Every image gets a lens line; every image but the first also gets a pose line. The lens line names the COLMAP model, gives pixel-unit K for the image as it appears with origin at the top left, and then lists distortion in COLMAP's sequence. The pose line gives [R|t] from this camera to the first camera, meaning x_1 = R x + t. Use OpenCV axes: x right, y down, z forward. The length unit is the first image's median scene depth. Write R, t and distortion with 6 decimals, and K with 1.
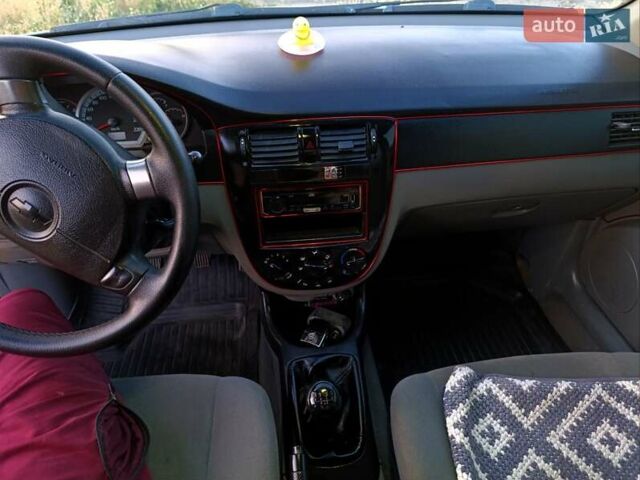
lens RADIAL K [[431.7, 0, 321.3], [0, 431.7, 247.6], [0, 0, 1]] dist [0.000191, -0.026030]
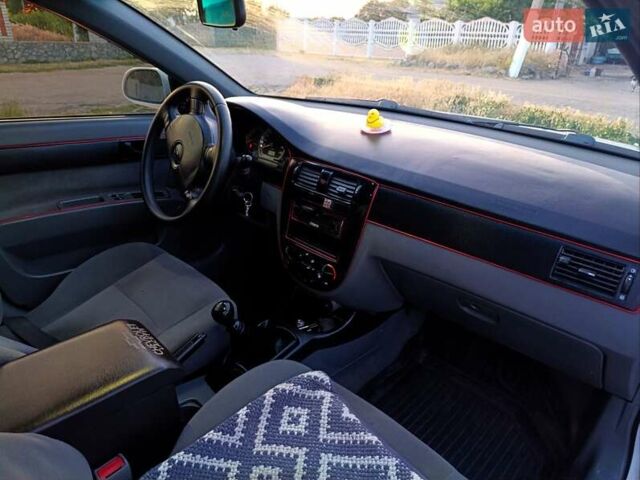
lens RADIAL K [[431.7, 0, 321.3], [0, 431.7, 247.6], [0, 0, 1]] dist [0.000191, -0.026030]
pose [[0.654535, 0.388117, -0.648806, 1.033400], [-0.507081, 0.861889, 0.004026, -0.041137], [0.560761, 0.326362, 0.760943, -0.077553]]
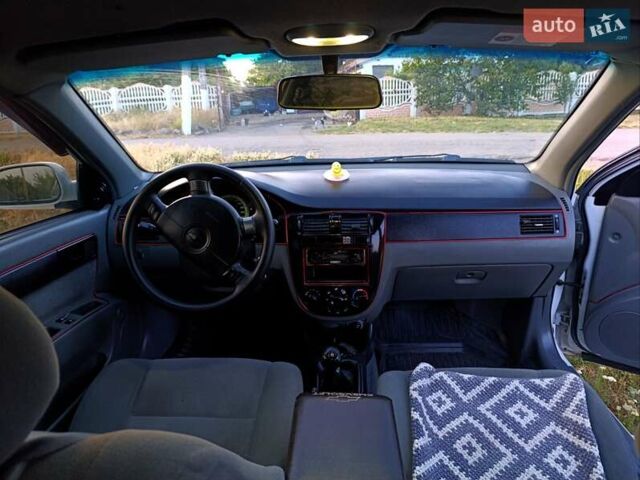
lens RADIAL K [[442.5, 0, 329.6], [0, 442.5, 239.2], [0, 0, 1]] dist [0.004481, -0.003792]
pose [[0.993060, 0.035415, -0.112151, 0.154506], [-0.070994, 0.940759, -0.331559, 0.425708], [0.093765, 0.337220, 0.936745, -0.700067]]
